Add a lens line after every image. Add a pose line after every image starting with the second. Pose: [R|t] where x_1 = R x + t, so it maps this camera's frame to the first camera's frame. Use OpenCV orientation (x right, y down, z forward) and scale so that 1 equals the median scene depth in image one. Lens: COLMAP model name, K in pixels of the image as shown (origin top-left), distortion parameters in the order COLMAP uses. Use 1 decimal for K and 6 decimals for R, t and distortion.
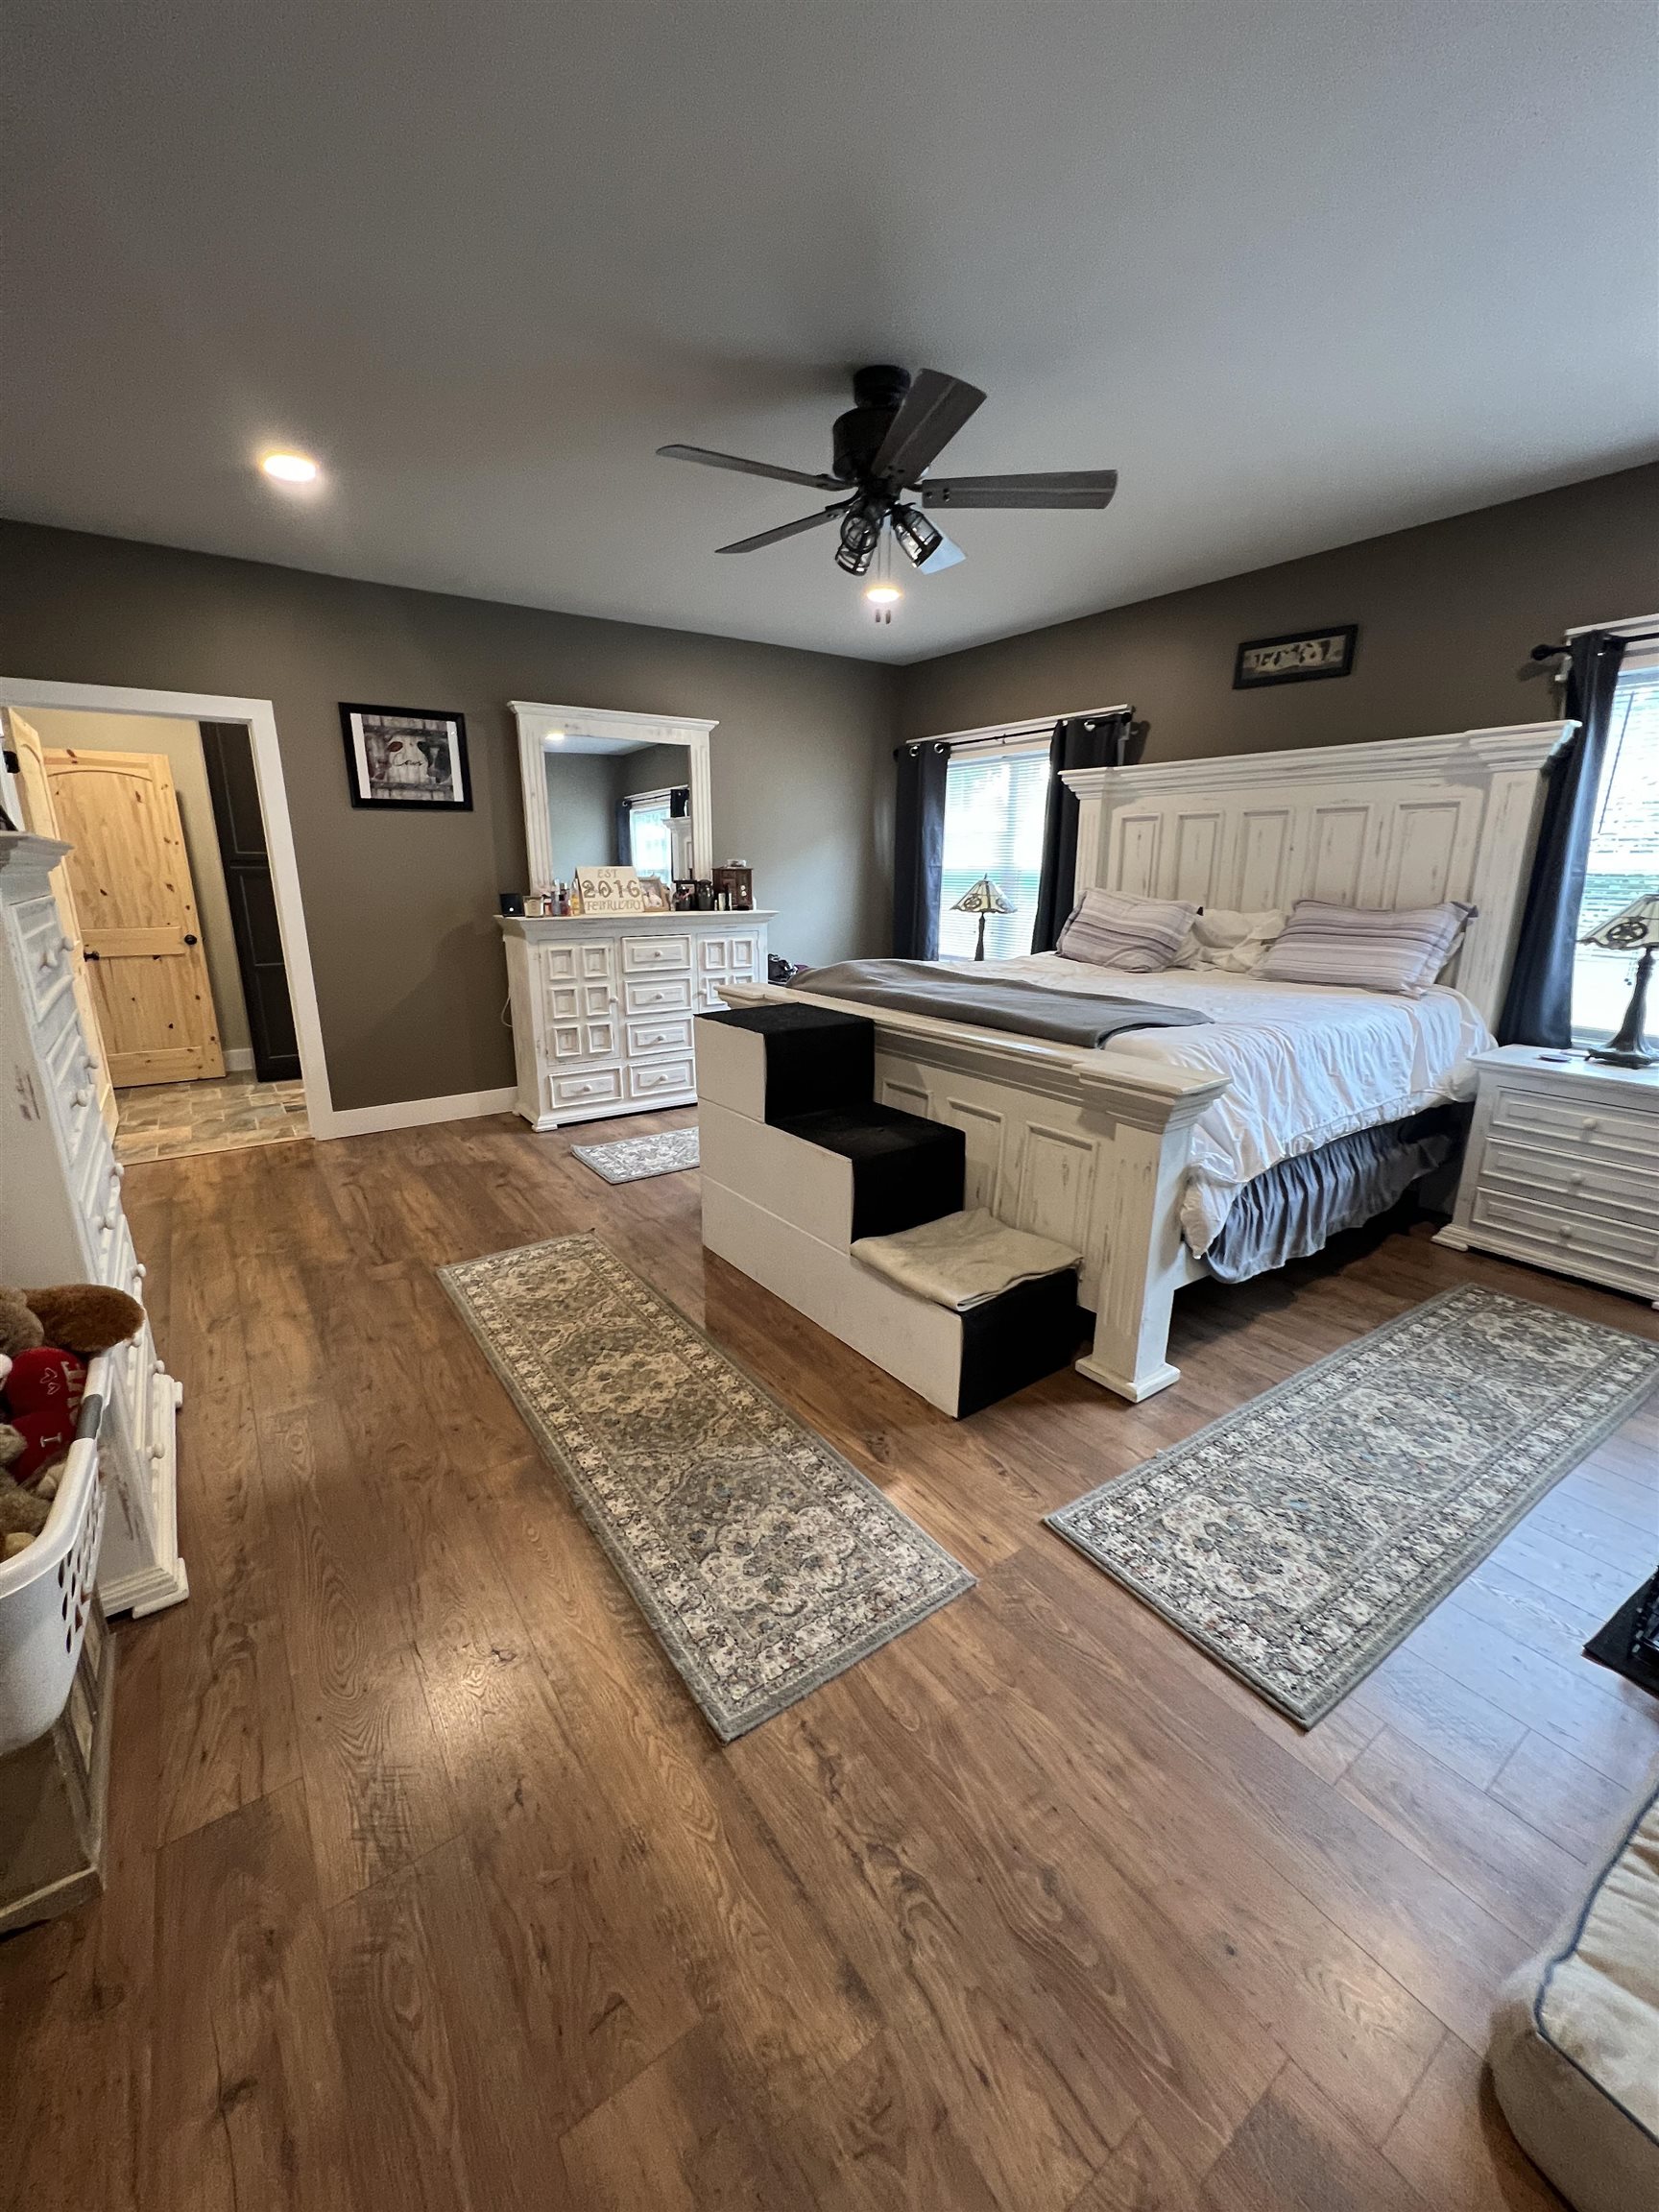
lens RADIAL K [[885.6, 0, 828.4], [0, 885.6, 1114.9], [0, 0, 1]] dist [-0.002042, 0.000685]
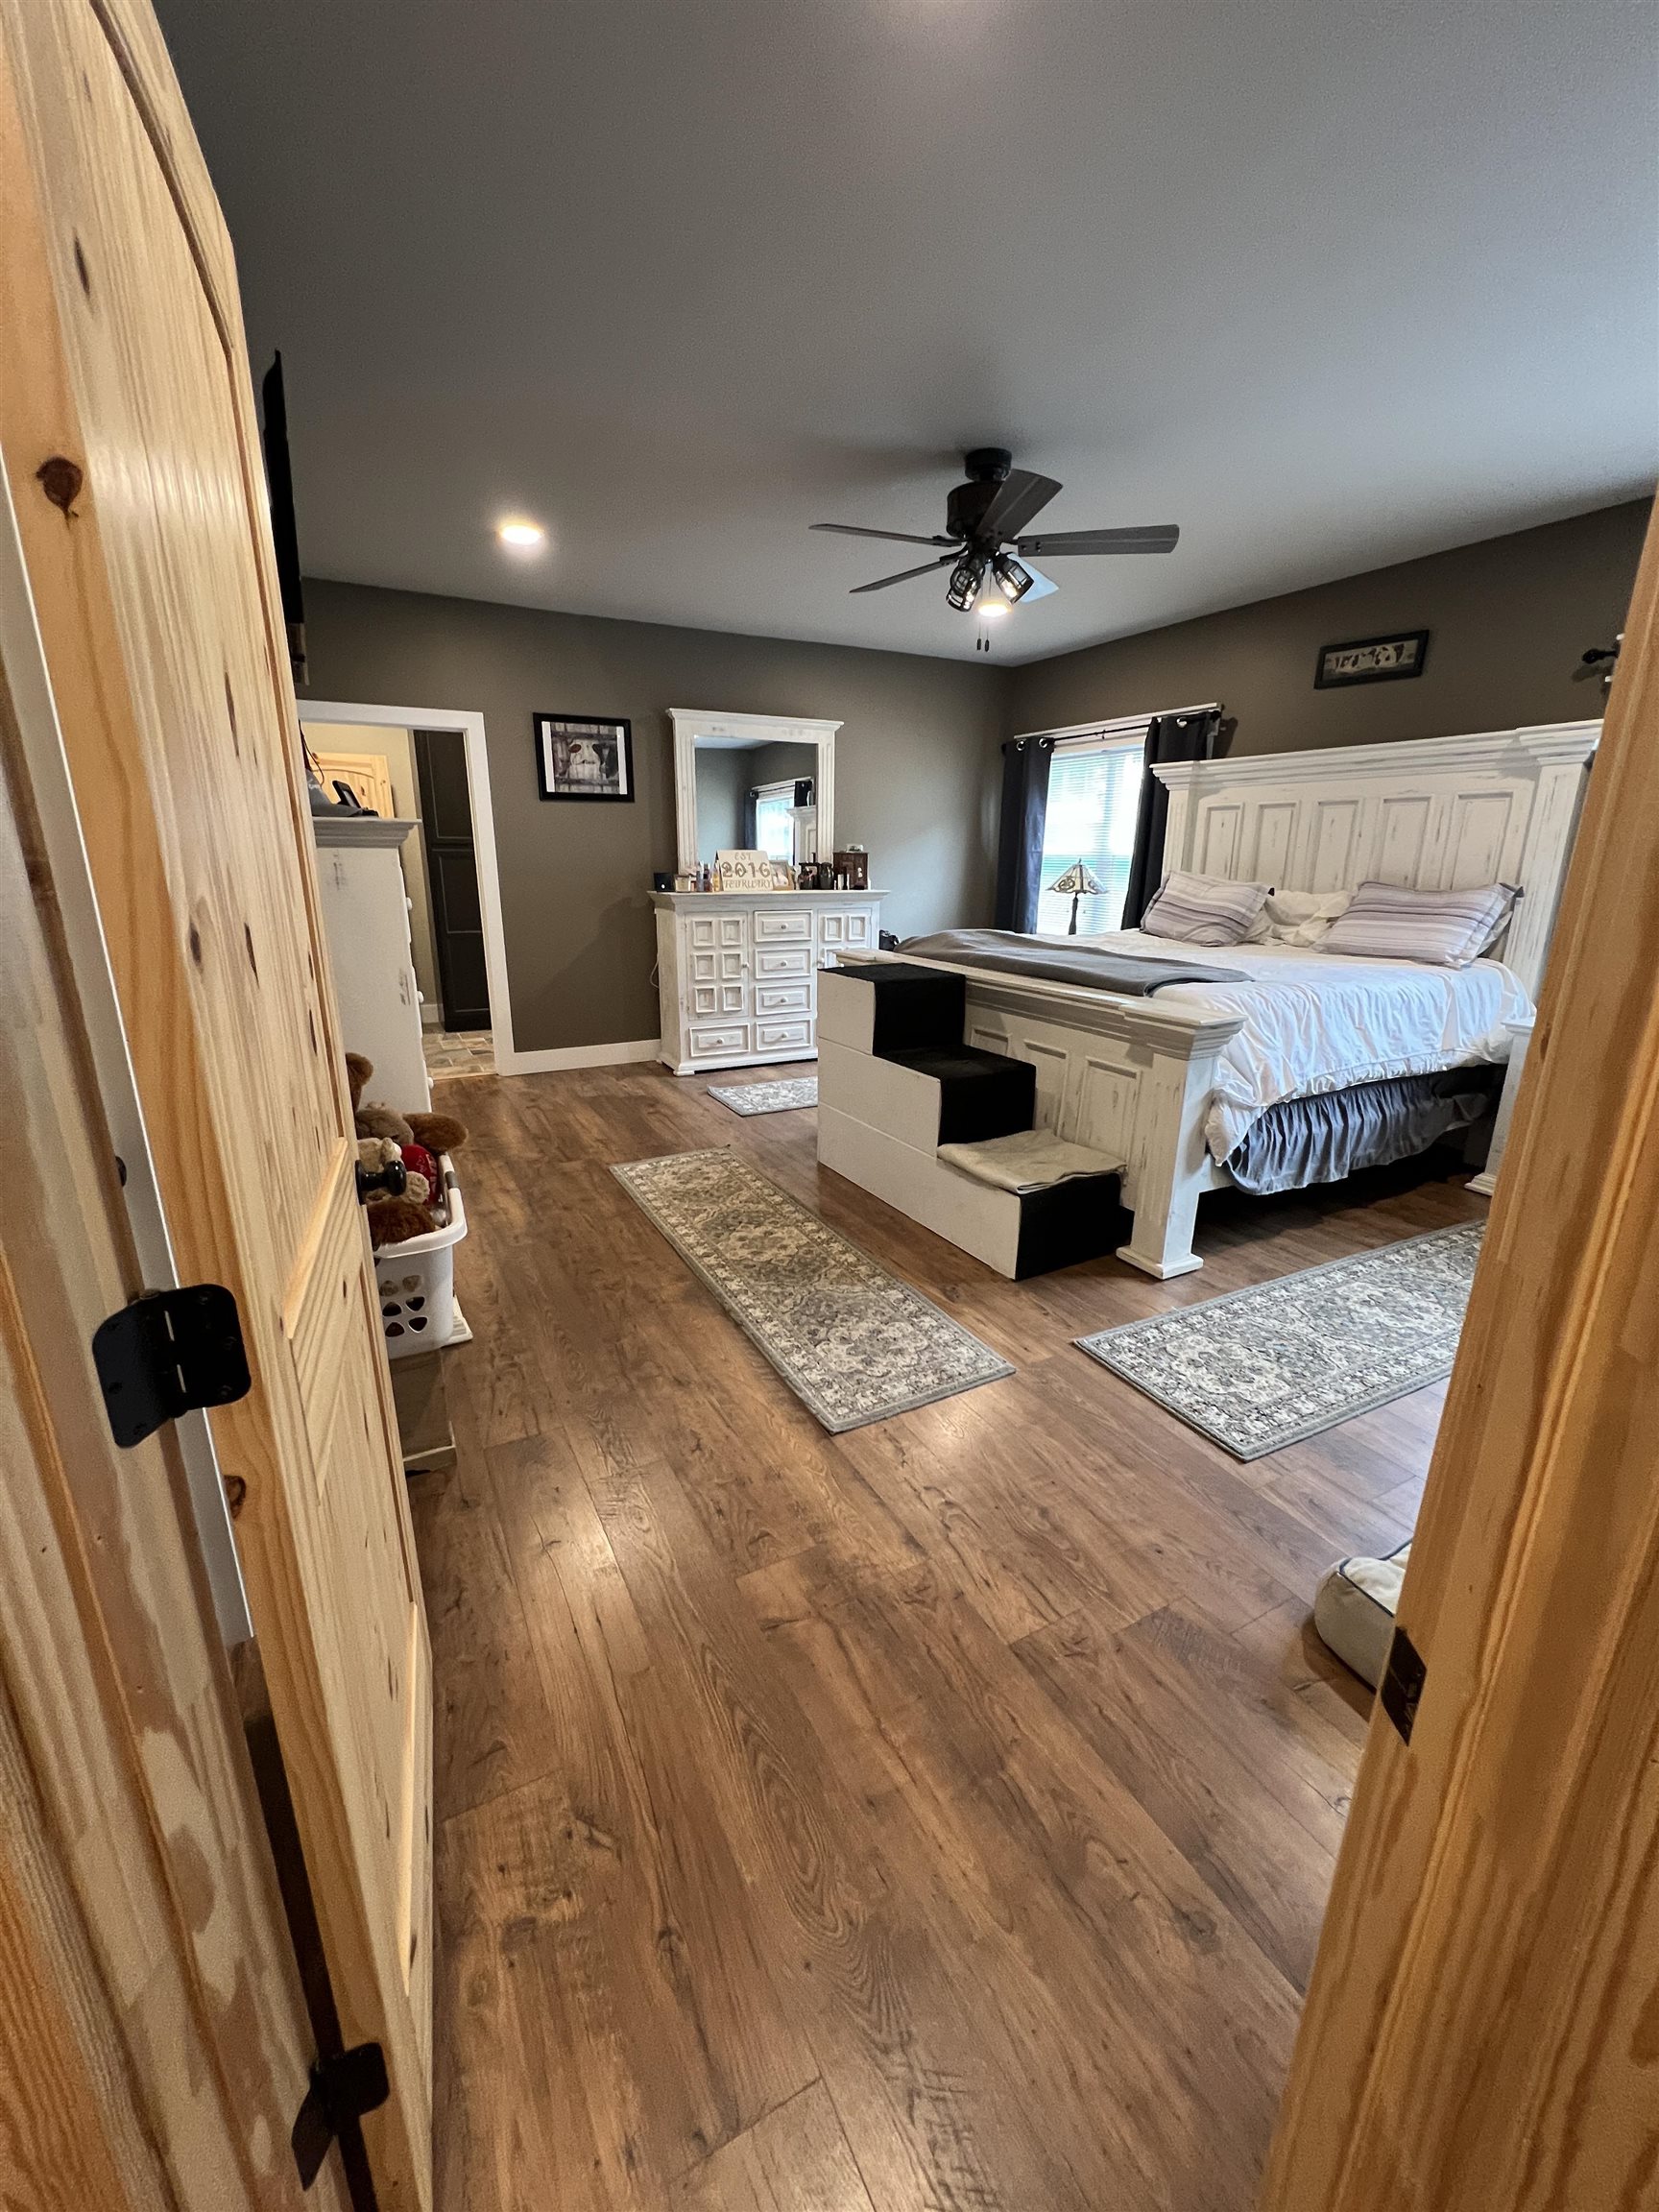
lens RADIAL K [[885.6, 0, 830.0], [0, 885.6, 1111.9], [0, 0, 1]] dist [-0.002042, 0.000685]
pose [[0.992545, 0.037922, -0.115828, 0.017026], [-0.036950, 0.999262, 0.010526, 0.084383], [0.116141, -0.006167, 0.993214, -0.258977]]
